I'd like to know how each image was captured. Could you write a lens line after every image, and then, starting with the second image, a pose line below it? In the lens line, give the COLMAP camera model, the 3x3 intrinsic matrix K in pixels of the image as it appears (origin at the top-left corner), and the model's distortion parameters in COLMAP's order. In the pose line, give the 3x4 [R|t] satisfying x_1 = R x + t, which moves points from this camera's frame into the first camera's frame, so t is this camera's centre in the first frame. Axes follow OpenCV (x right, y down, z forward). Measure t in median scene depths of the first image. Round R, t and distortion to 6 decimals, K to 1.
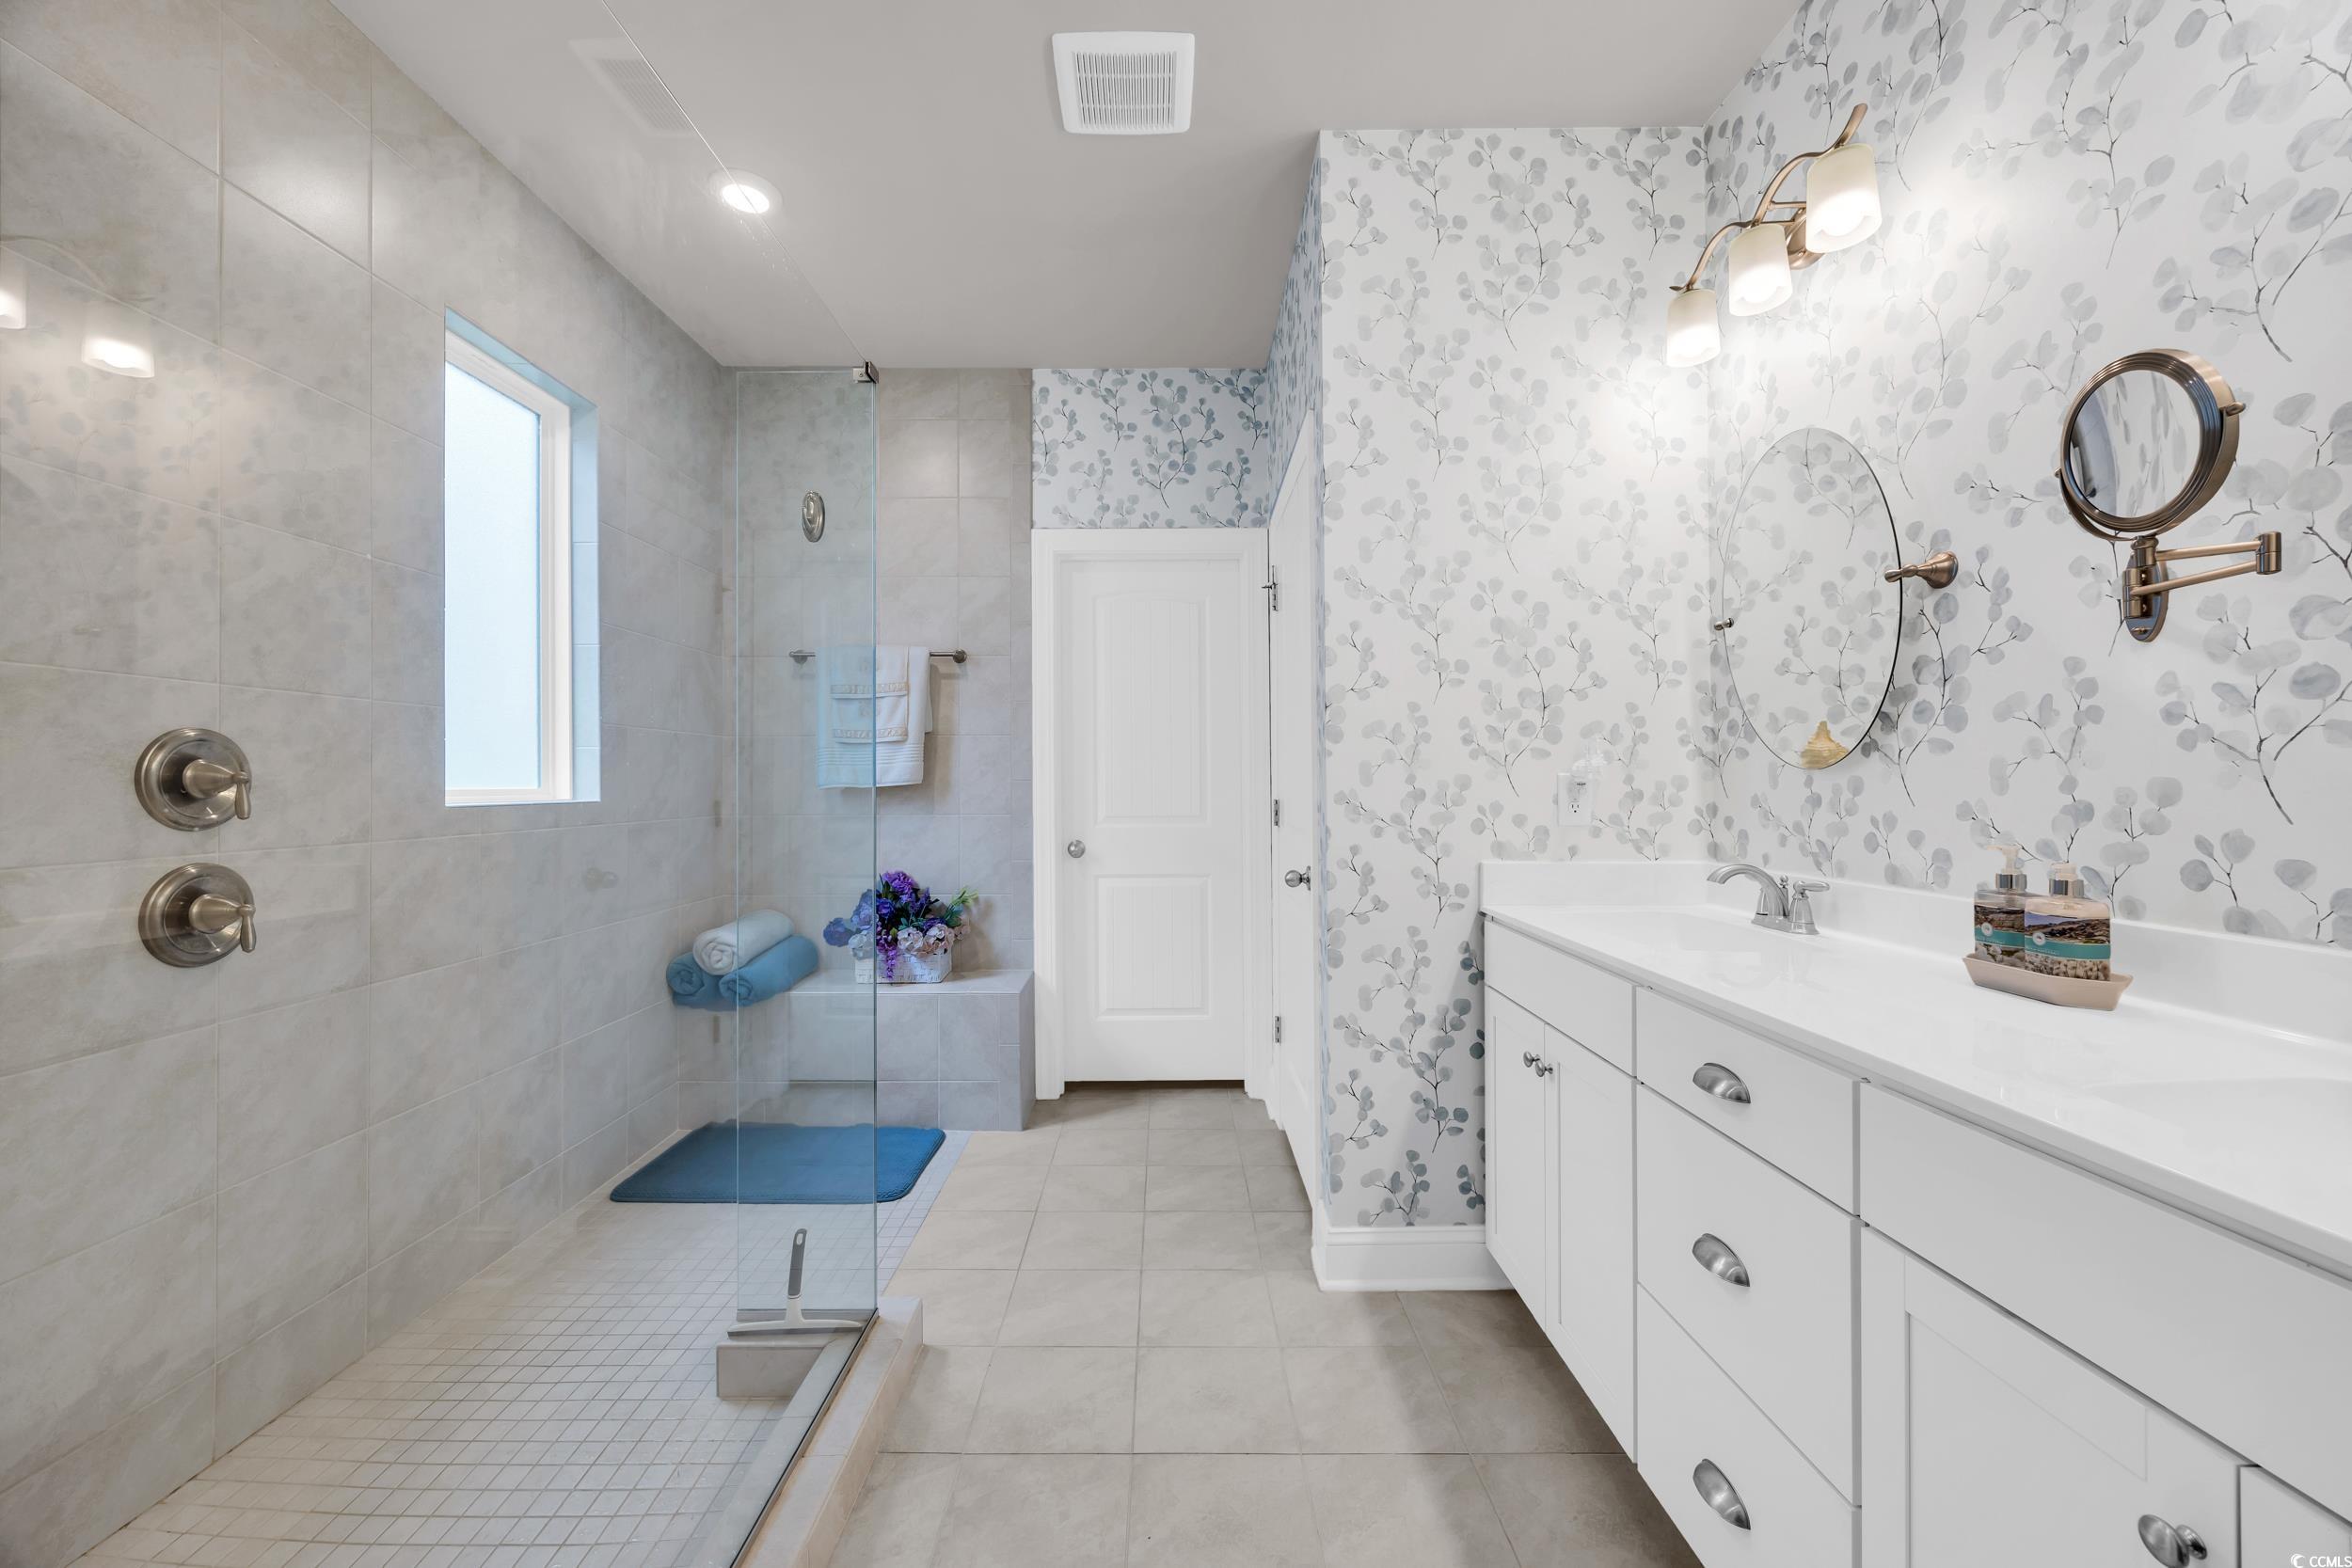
lens RADIAL K [[875.3, 0, 1137.6], [0, 875.3, 722.3], [0, 0, 1]] dist [-0.001056, 0.000146]
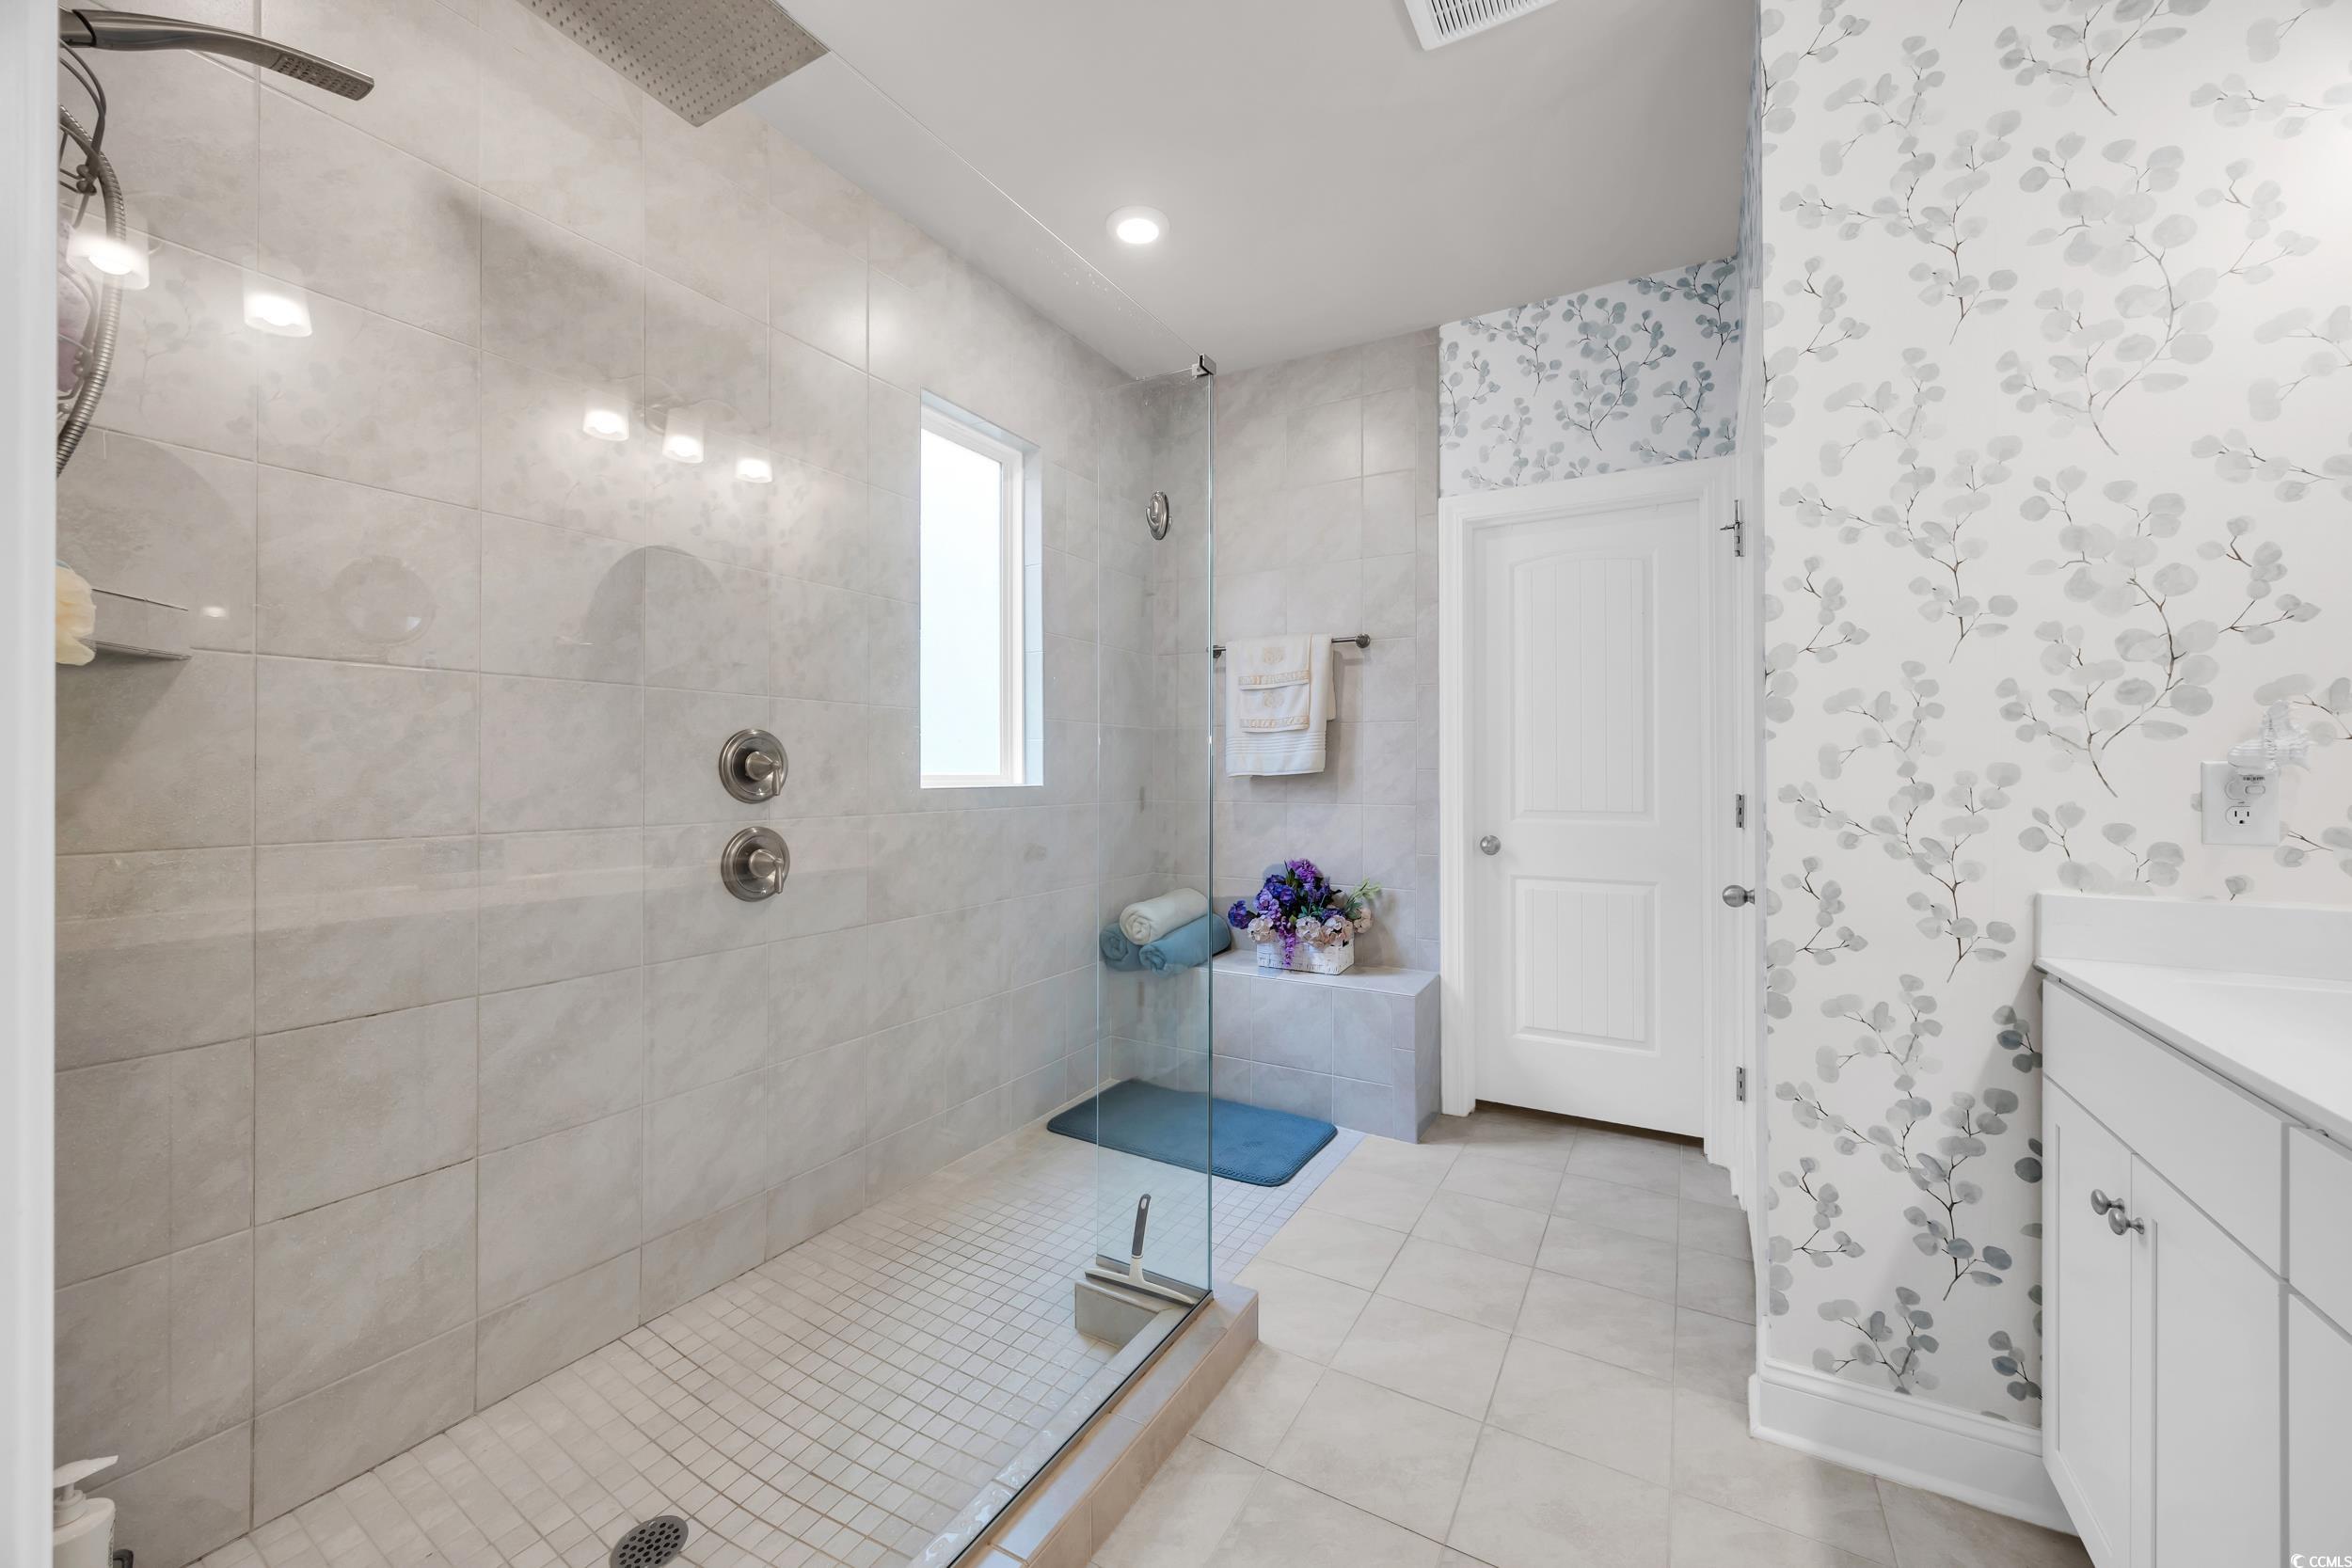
lens RADIAL K [[875.3, 0, 1137.6], [0, 875.3, 722.3], [0, 0, 1]] dist [-0.001056, 0.000146]
pose [[0.874346, -0.022073, -0.484801, 0.098562], [0.028456, 0.999578, 0.005810, 0.004110], [0.484468, -0.018875, 0.874605, 0.064991]]
